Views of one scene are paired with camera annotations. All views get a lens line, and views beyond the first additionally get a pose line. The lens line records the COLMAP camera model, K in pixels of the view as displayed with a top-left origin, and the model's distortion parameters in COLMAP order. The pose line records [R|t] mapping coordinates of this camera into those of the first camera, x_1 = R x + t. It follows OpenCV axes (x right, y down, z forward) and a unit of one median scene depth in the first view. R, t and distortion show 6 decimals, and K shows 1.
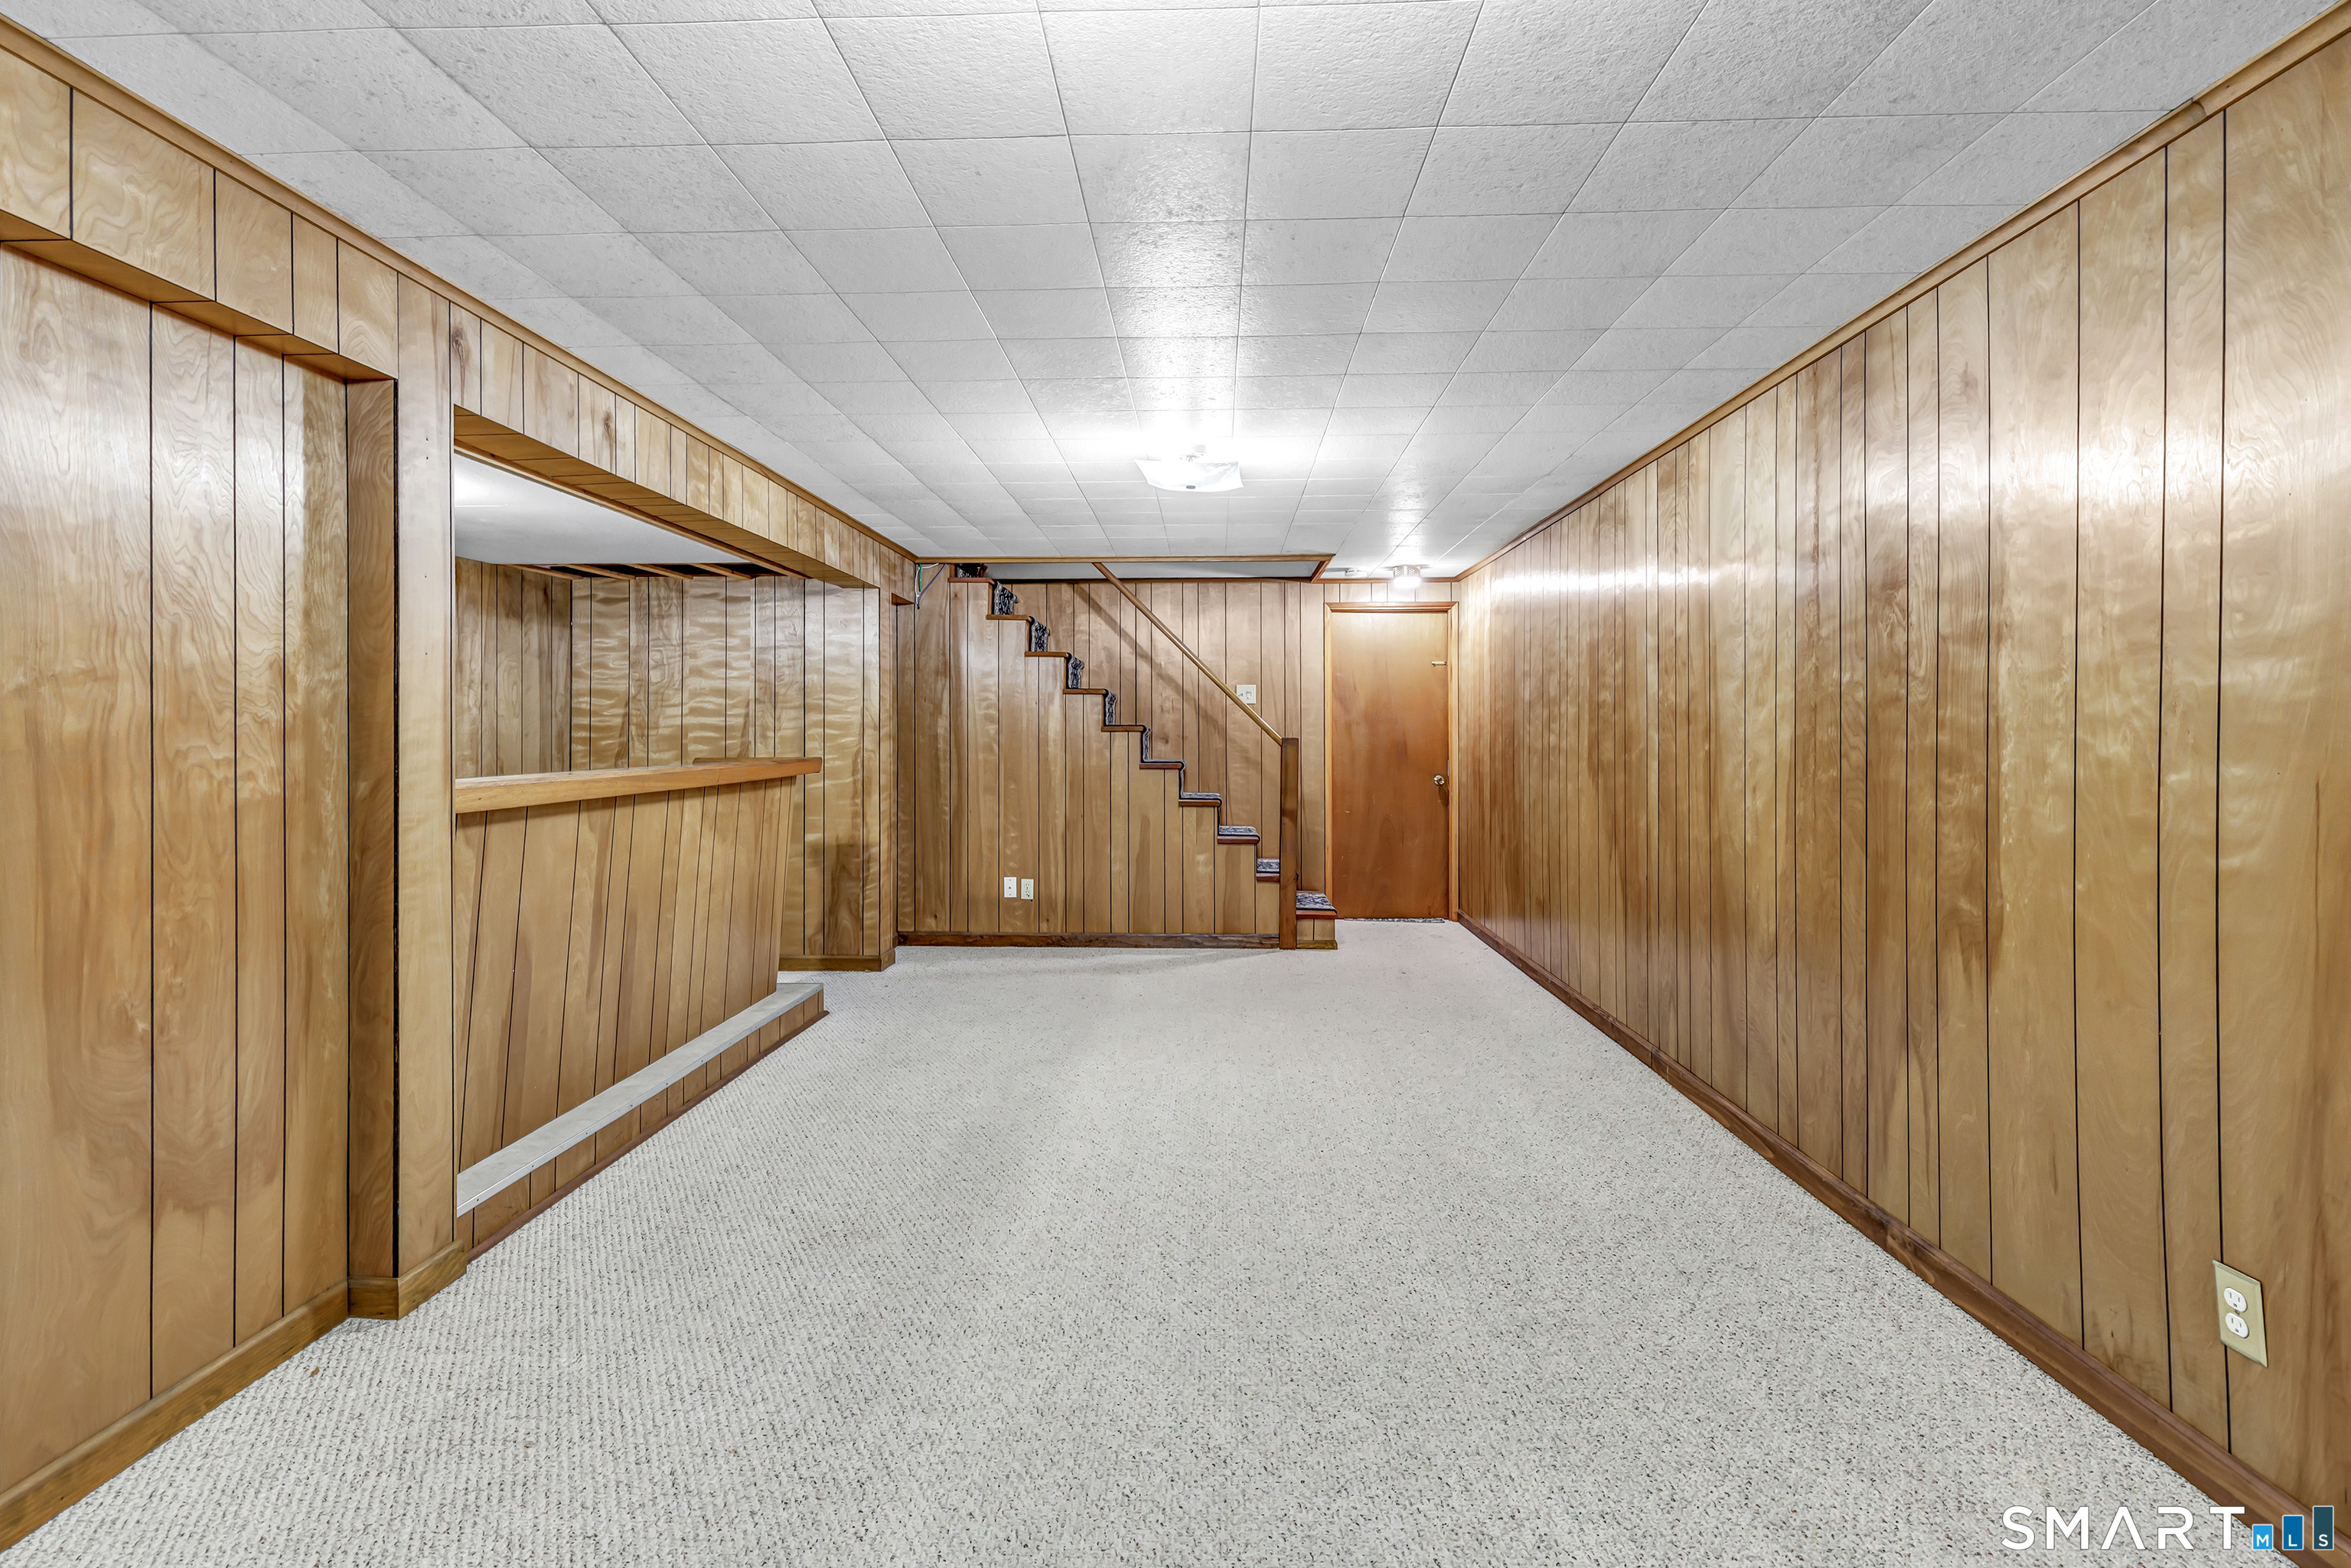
lens RADIAL K [[1042.6, 0, 1182.6], [0, 1042.6, 728.8], [0, 0, 1]] dist [0.000215, -0.000547]
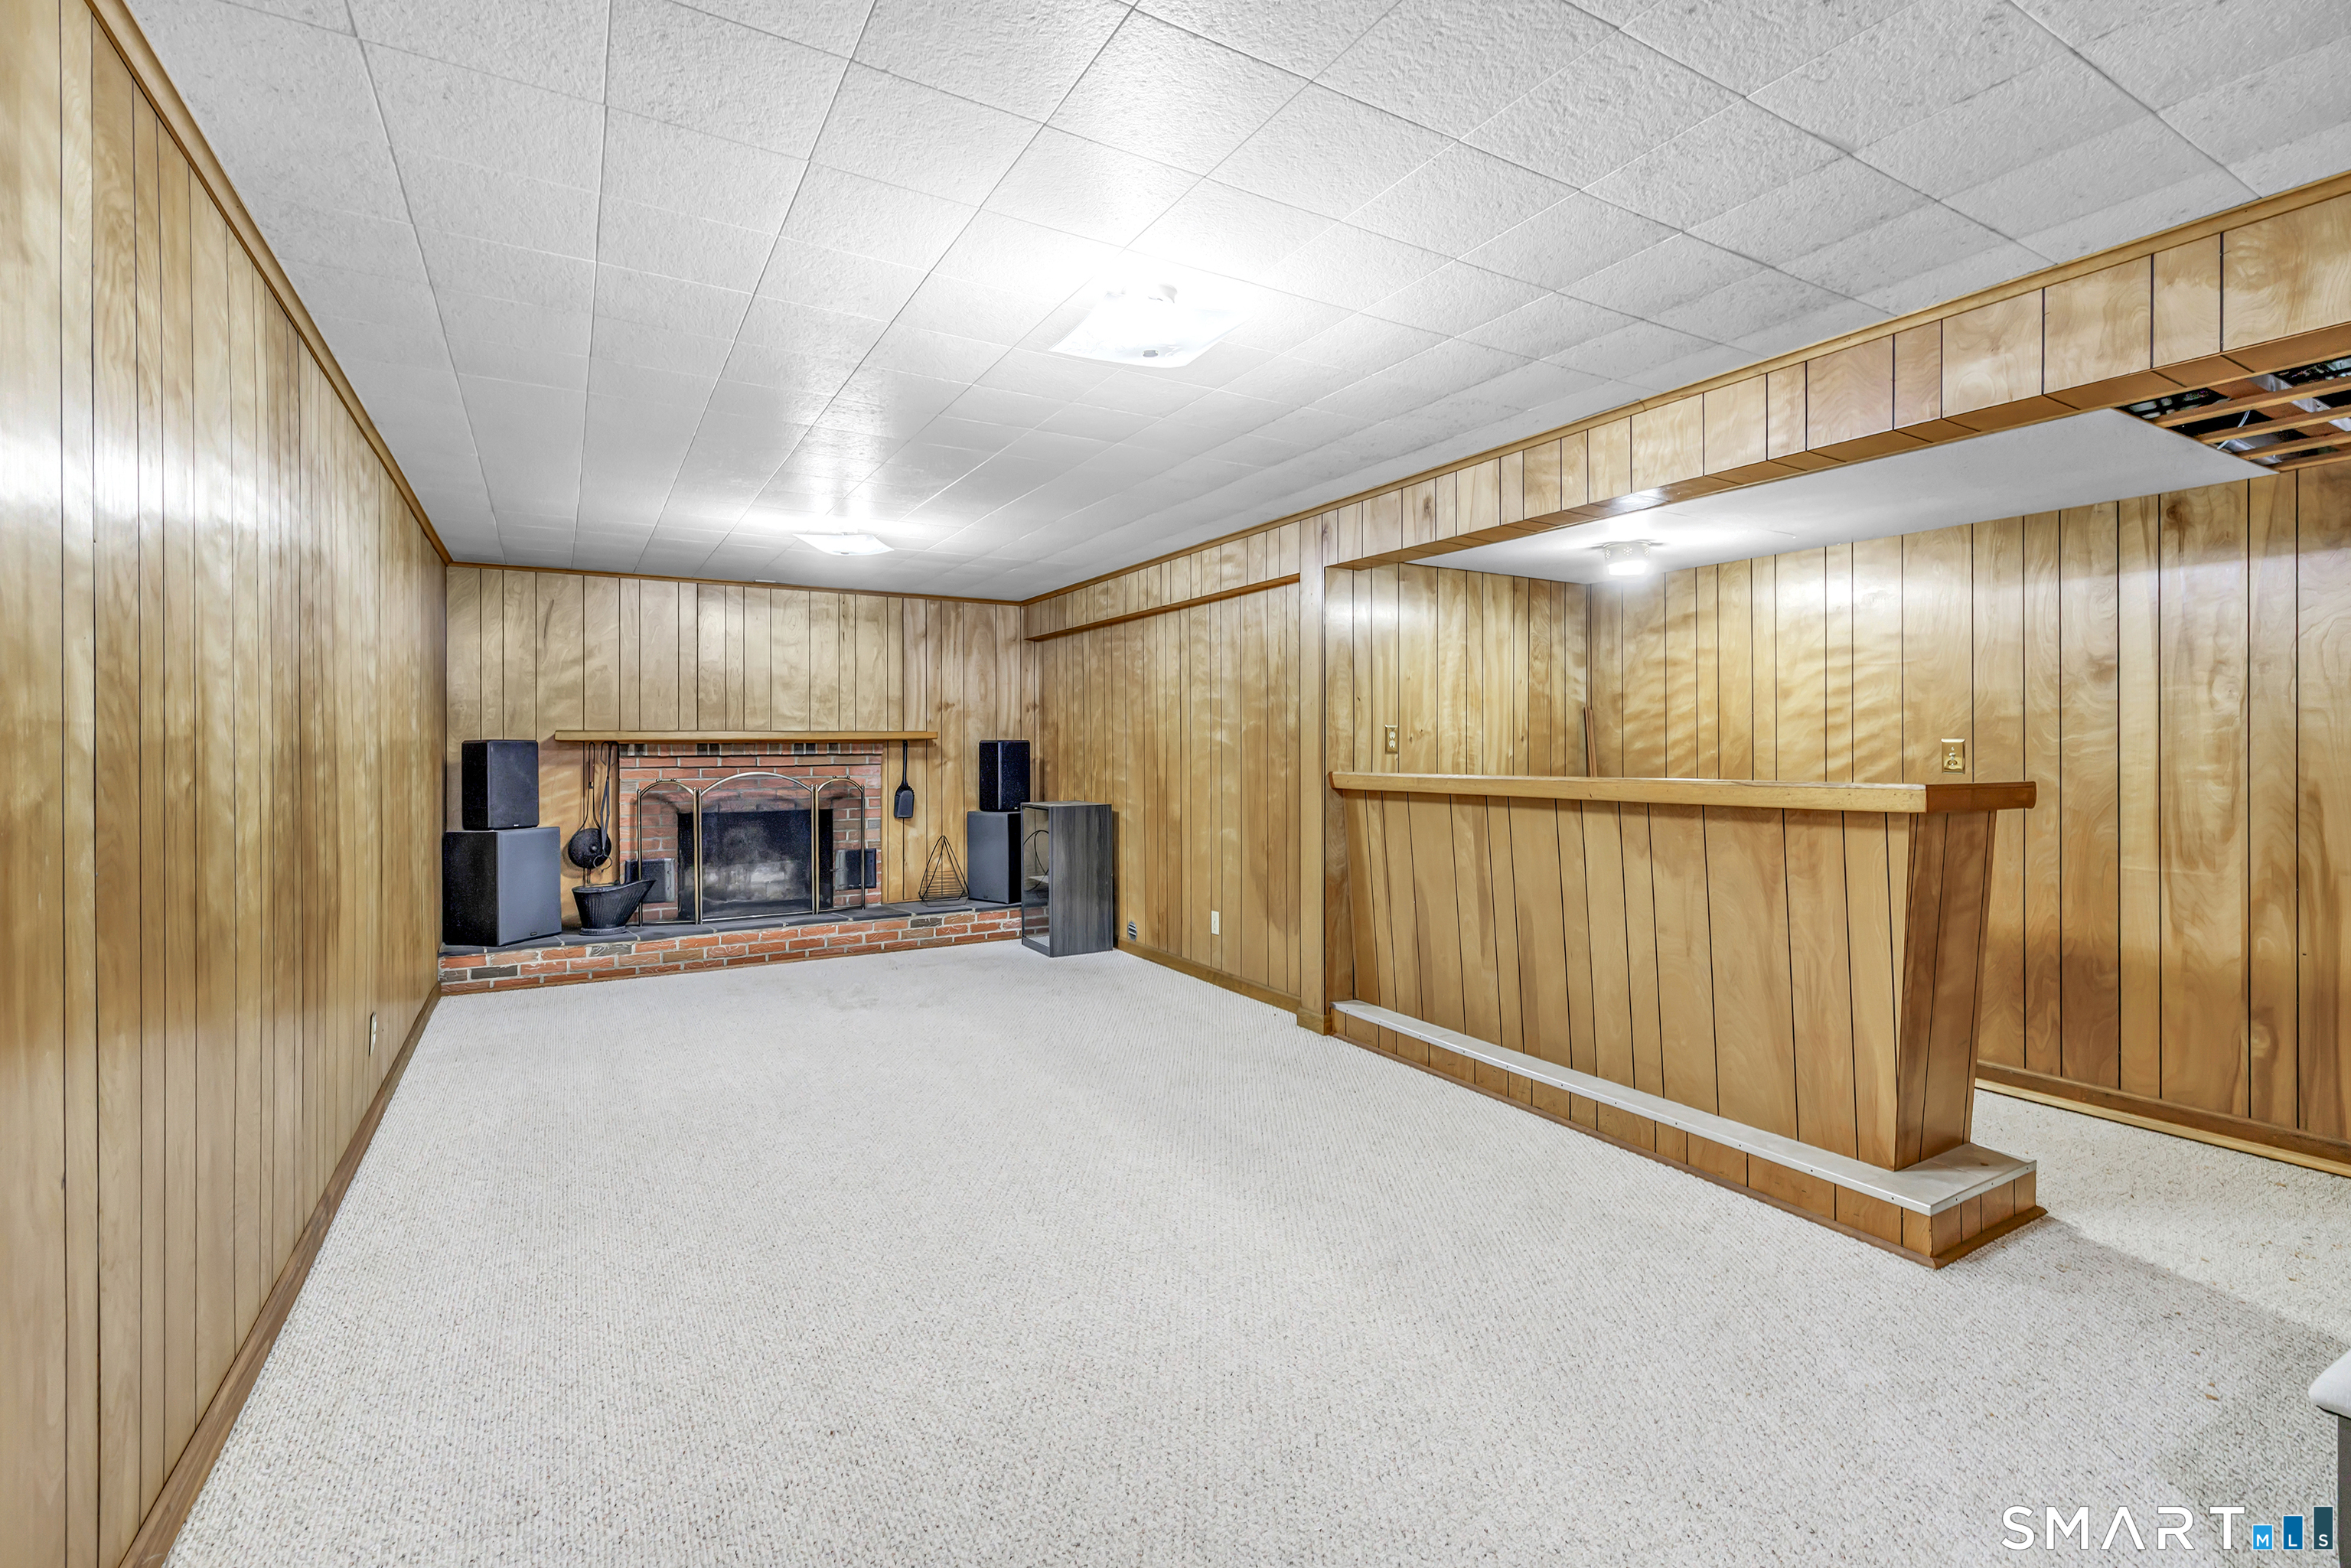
lens RADIAL K [[1042.6, 0, 1167.3], [0, 1042.6, 748.3], [0, 0, 1]] dist [0.000215, -0.000547]
pose [[-0.845635, 0.005860, -0.533729, 0.423350], [0.007746, 0.999969, -0.001294, 0.009577], [0.533705, -0.005228, -0.845655, 1.928556]]
